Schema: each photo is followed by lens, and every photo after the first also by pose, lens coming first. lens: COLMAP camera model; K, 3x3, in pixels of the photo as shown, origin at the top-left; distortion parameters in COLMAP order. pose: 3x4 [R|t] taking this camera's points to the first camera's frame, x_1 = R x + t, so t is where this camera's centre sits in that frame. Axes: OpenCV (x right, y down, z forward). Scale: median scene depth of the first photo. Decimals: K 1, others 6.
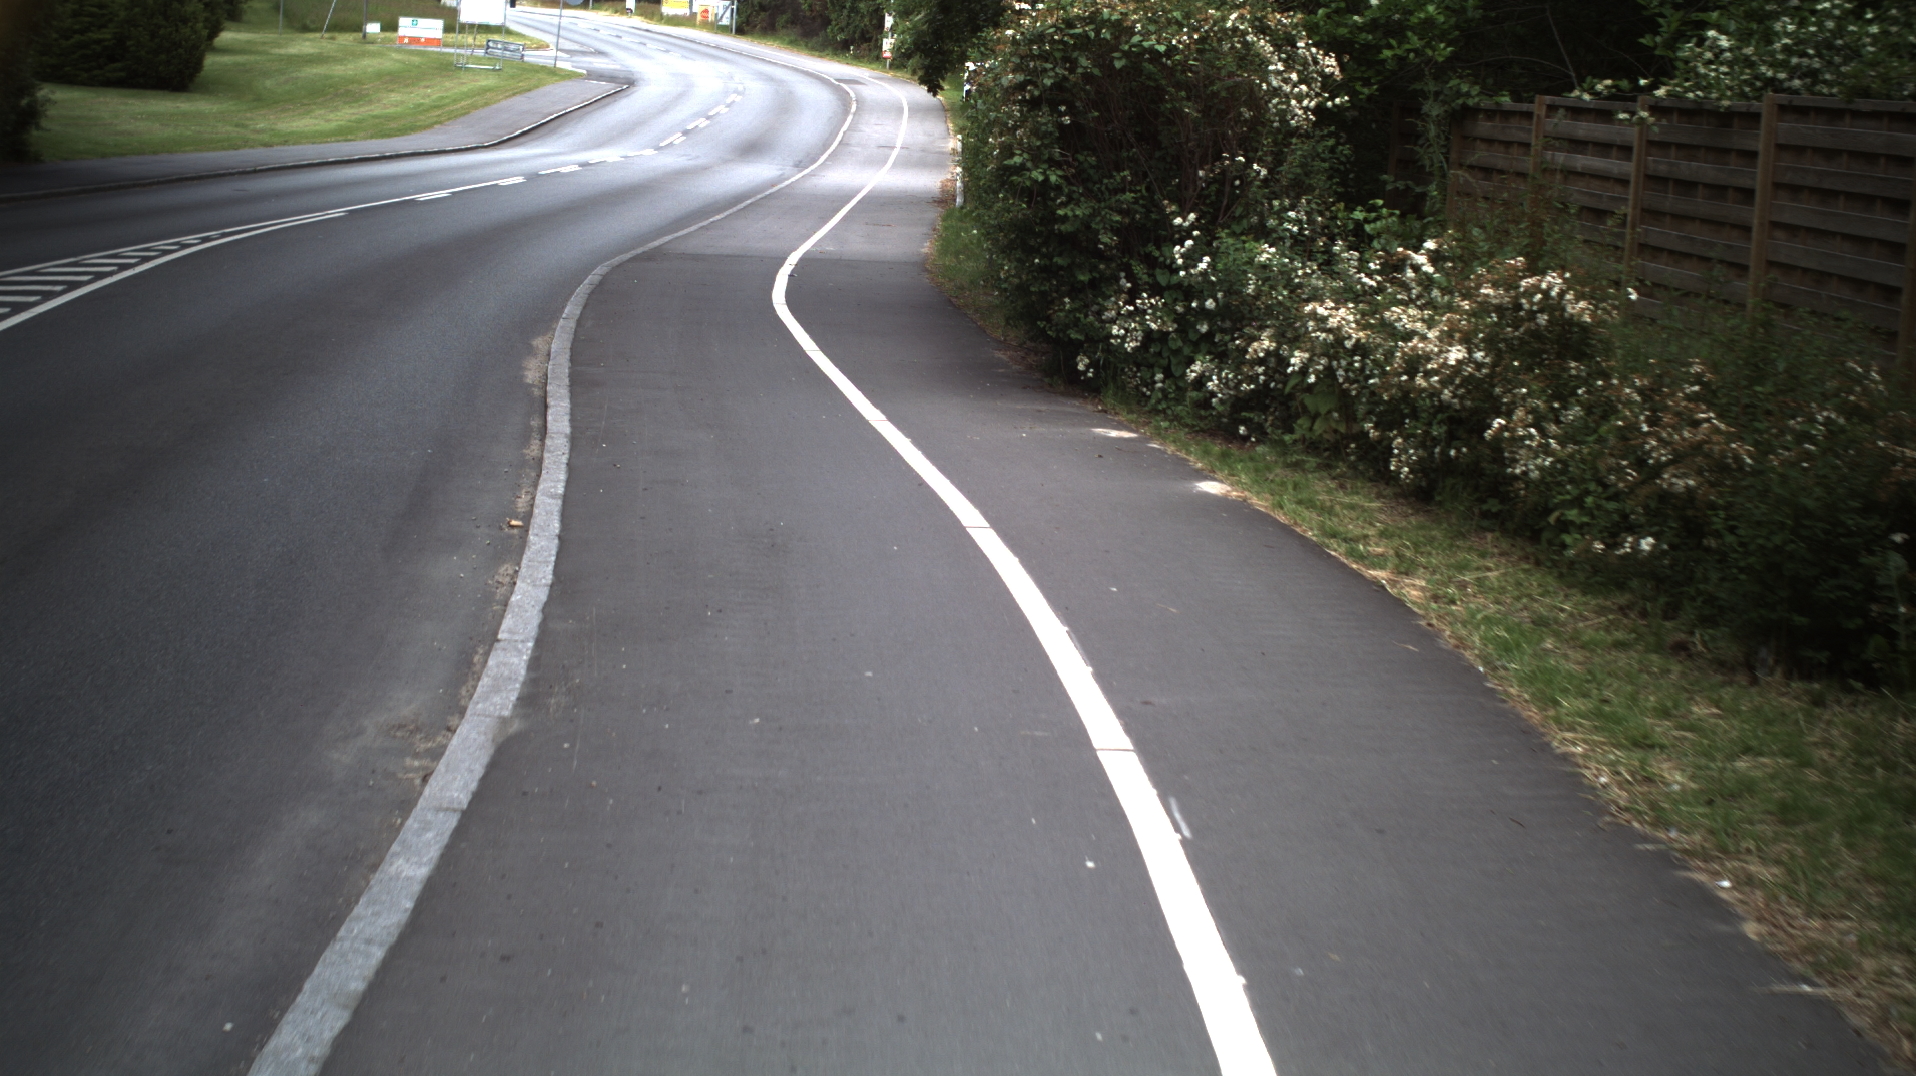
lens RADIAL K [[3412.8, 0, 958.0], [0, 3412.8, 538.0], [0, 0, 1]] dist [-0.304169, 0.550342]
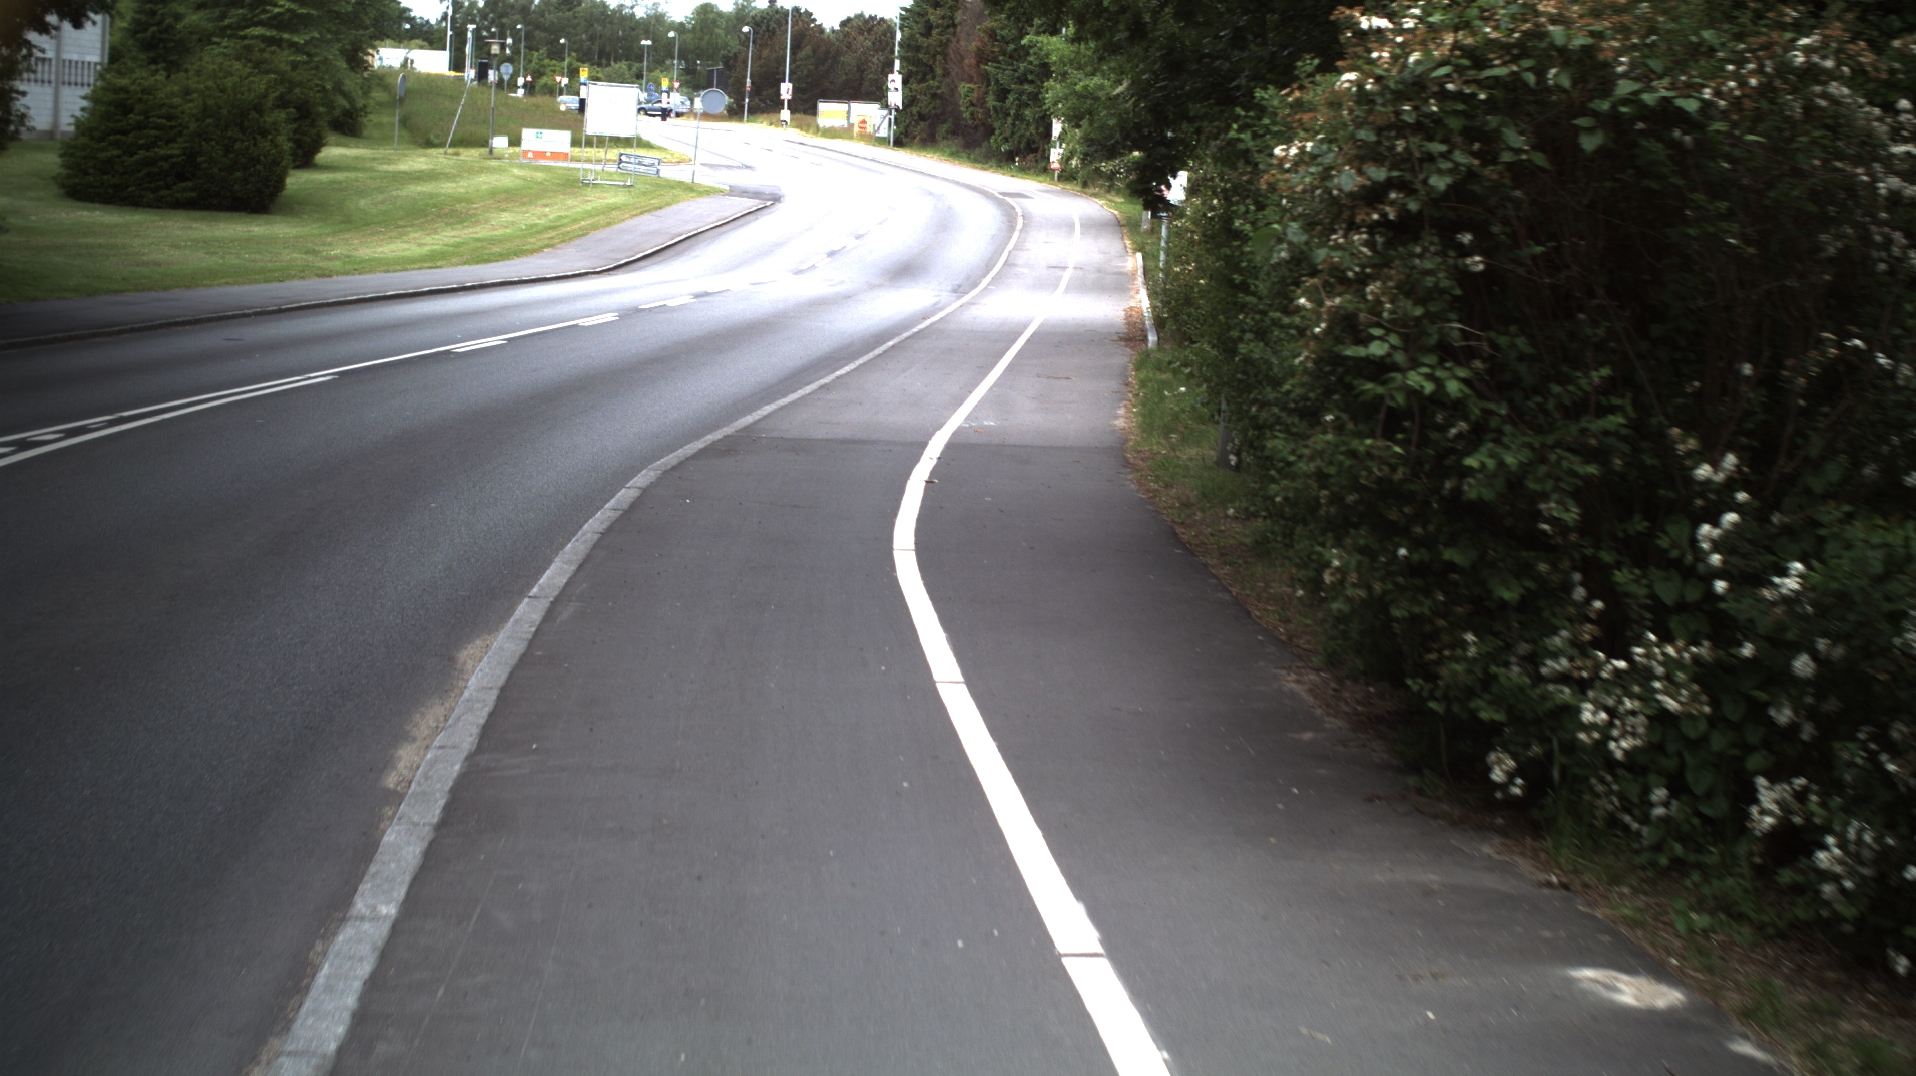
lens RADIAL K [[3412.8, 0, 958.0], [0, 3412.8, 538.0], [0, 0, 1]] dist [-0.304169, 0.550342]
pose [[0.998734, -0.008949, -0.049492, -0.010638], [0.007293, 0.999411, -0.033536, -0.044736], [0.049763, 0.033133, 0.998211, 0.339987]]
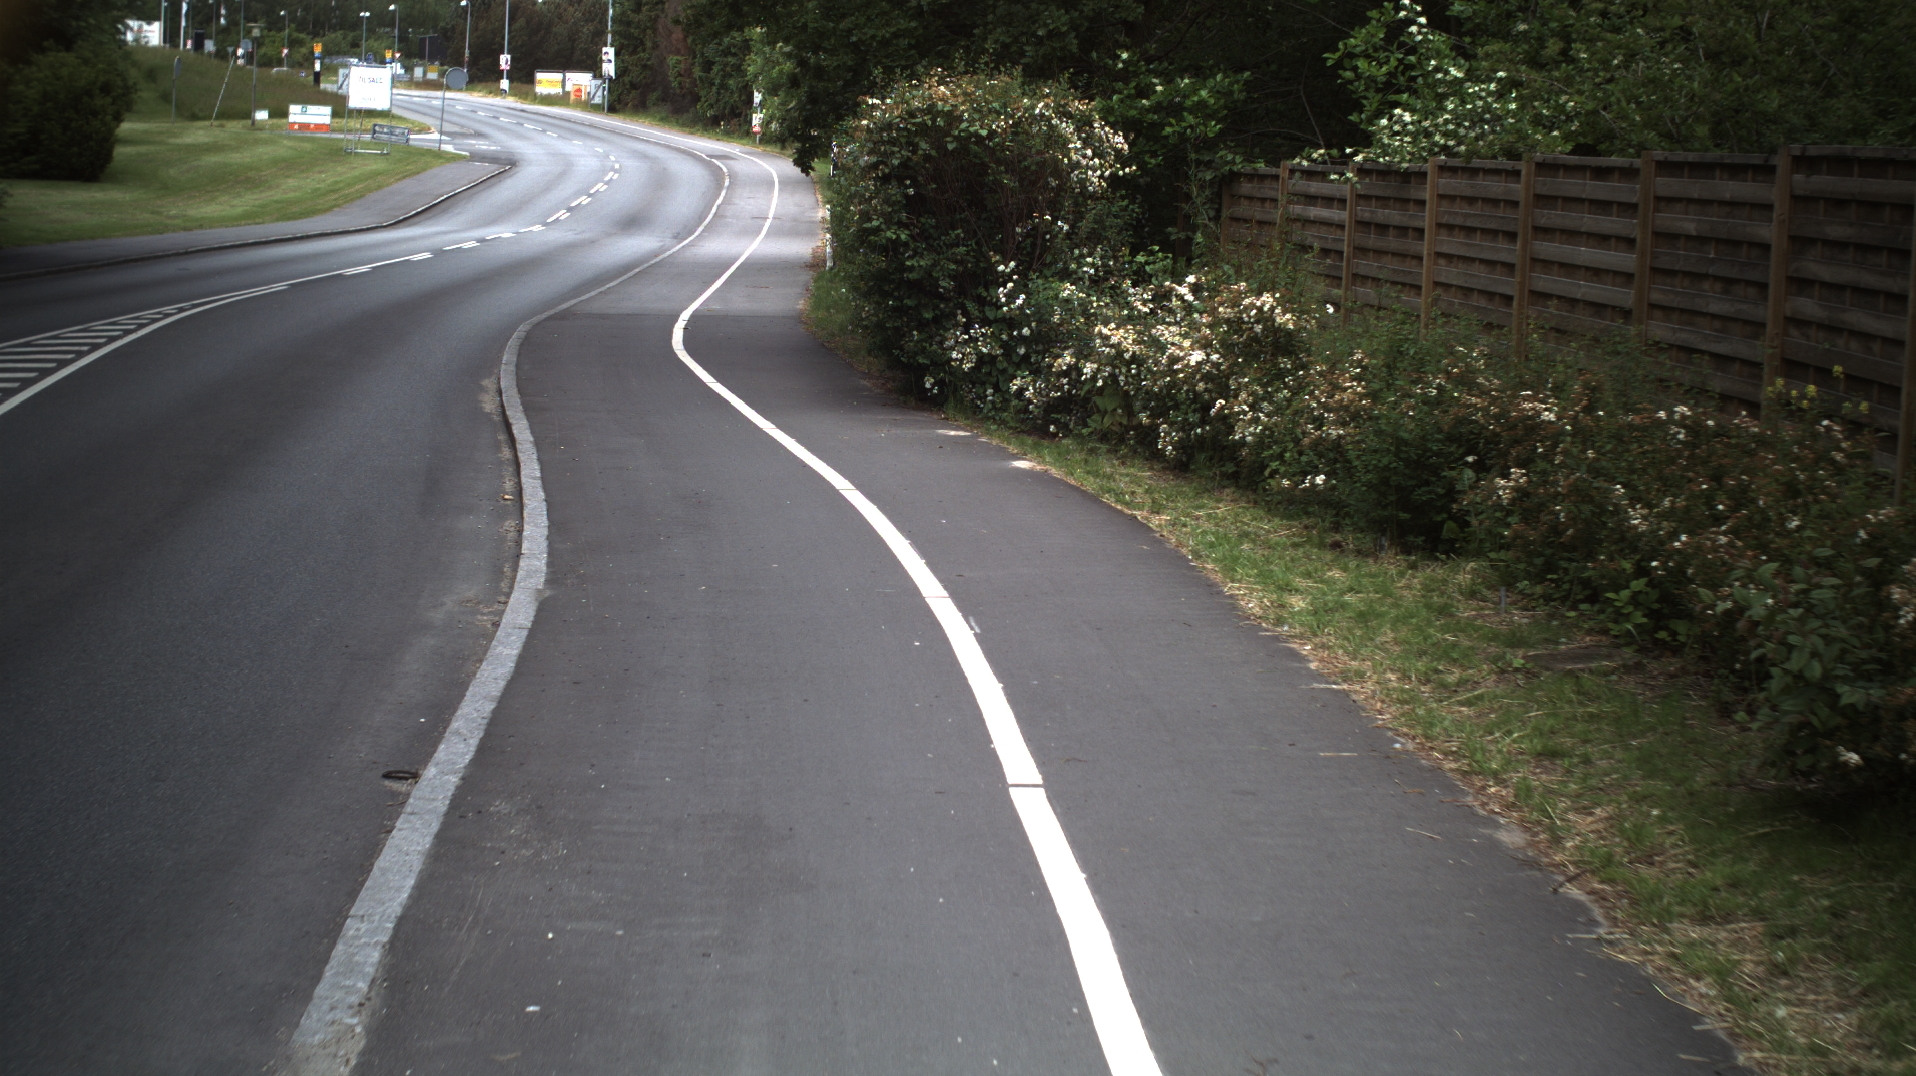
lens RADIAL K [[3412.8, 0, 958.0], [0, 3412.8, 538.0], [0, 0, 1]] dist [-0.304169, 0.550342]
pose [[0.998996, -0.026882, 0.035837, 0.000276], [0.027600, 0.999425, -0.019690, 0.020696], [-0.035287, 0.020659, 0.999164, -0.172761]]
